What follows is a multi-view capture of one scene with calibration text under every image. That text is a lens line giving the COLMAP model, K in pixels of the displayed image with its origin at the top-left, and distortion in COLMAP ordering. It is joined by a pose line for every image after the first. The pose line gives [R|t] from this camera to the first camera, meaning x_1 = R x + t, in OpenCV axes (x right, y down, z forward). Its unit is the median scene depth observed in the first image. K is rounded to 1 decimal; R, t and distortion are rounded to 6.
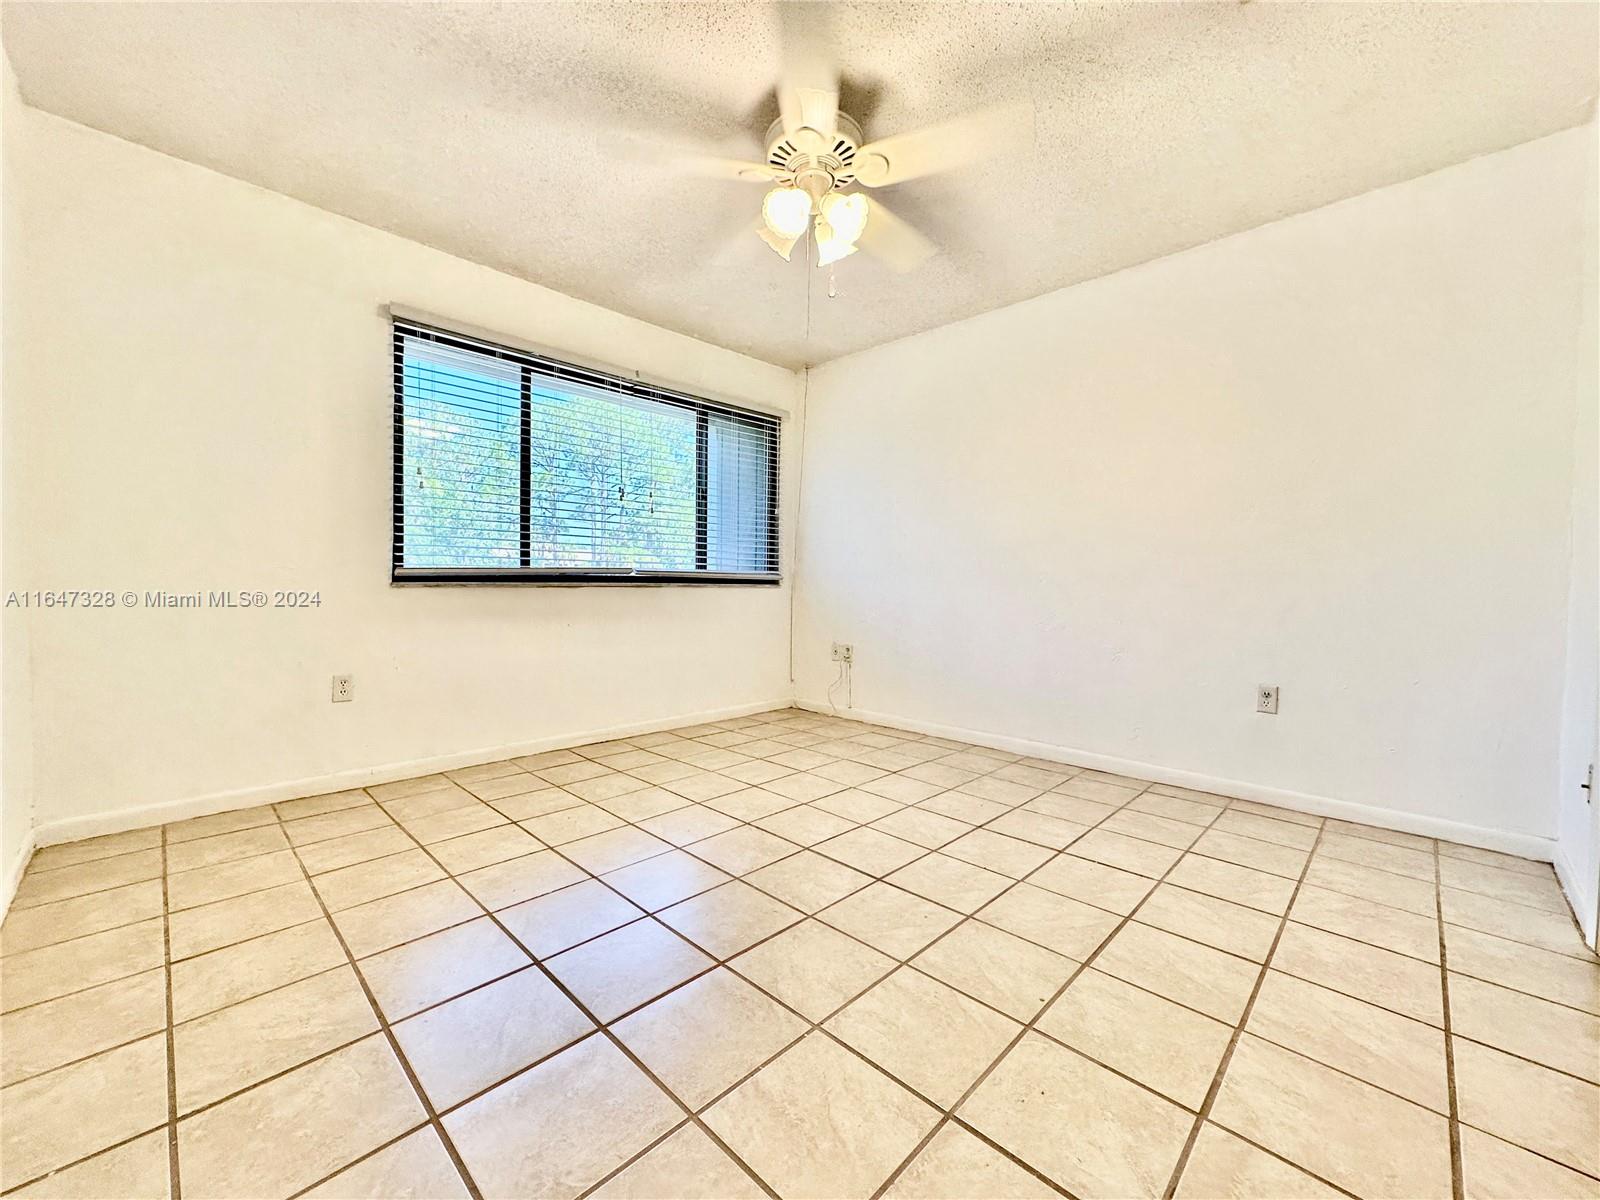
lens RADIAL K [[641.0, 0, 800.0], [0, 641.0, 600.0], [0, 0, 1]] dist [0.002586, -0.000301]
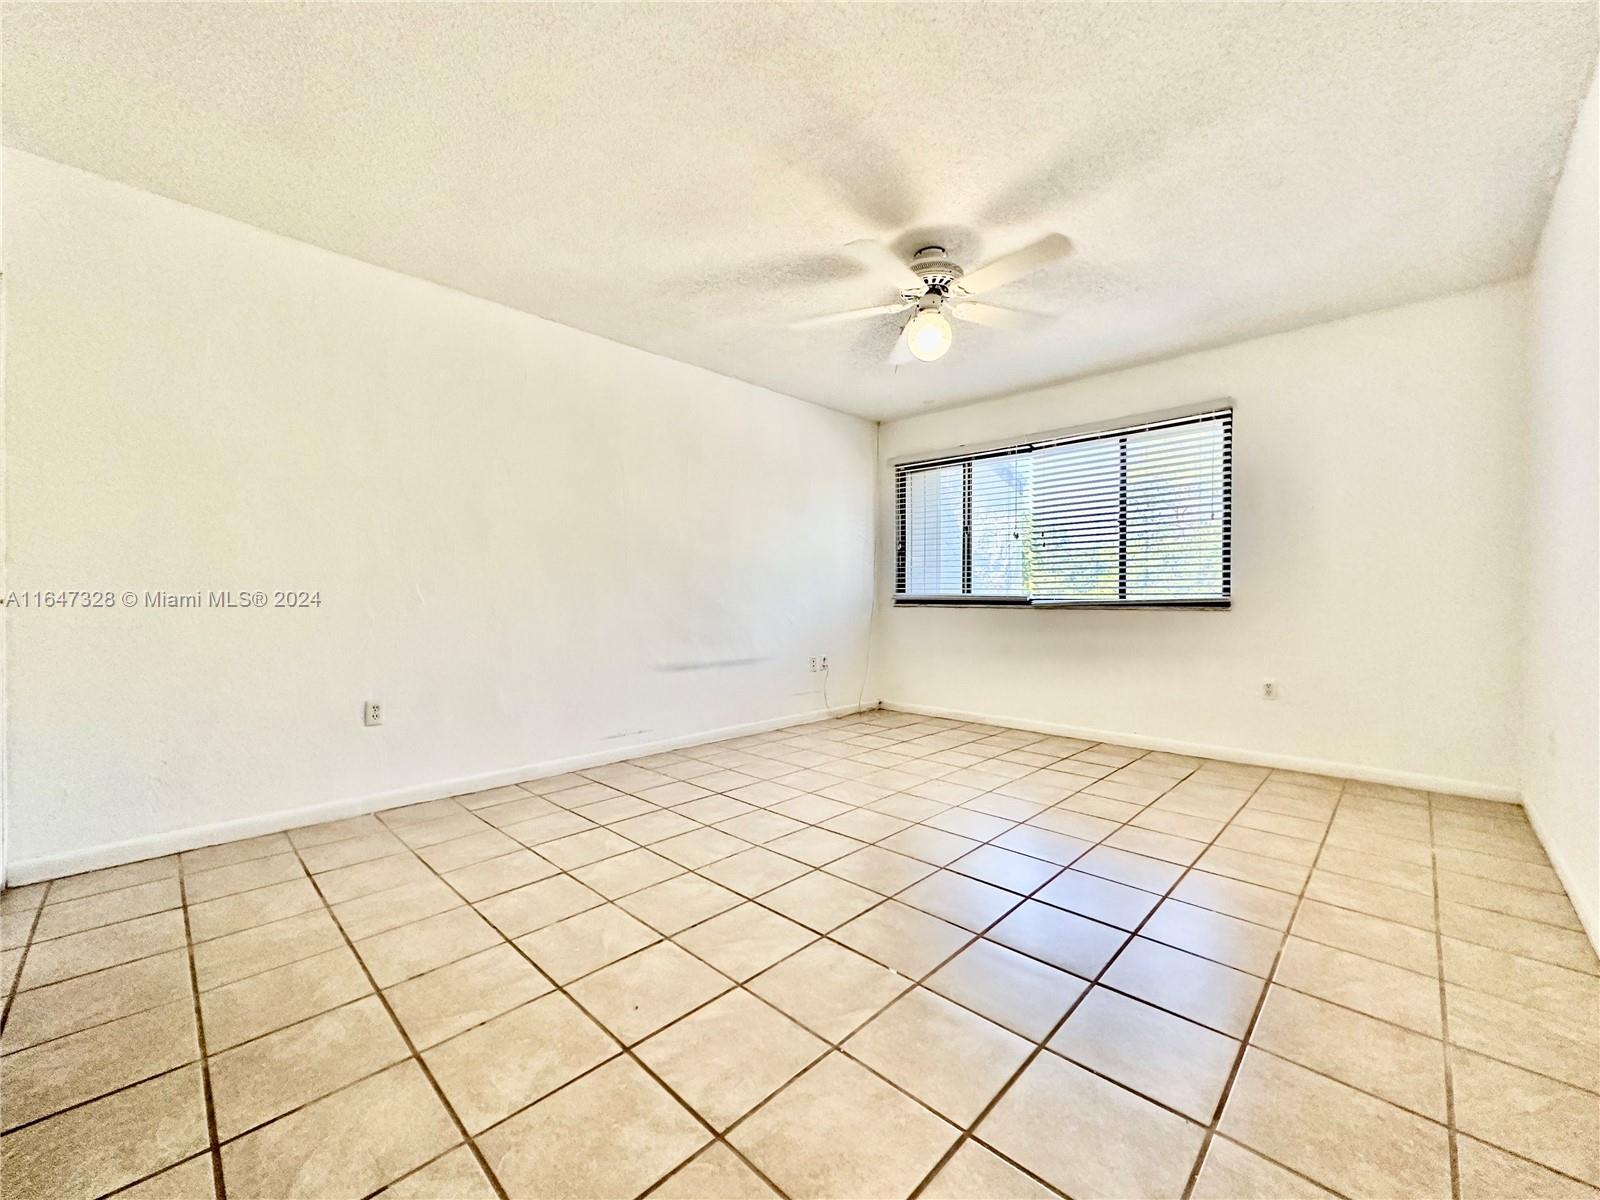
lens RADIAL K [[677.9, 0, 800.0], [0, 677.9, 600.0], [0, 0, 1]] dist [-0.000924, 0.000253]
pose [[0.999218, -0.009258, 0.038452, -0.088877], [0.010263, 0.999608, -0.026038, 0.000781], [-0.038196, 0.026412, 0.998921, -0.091232]]
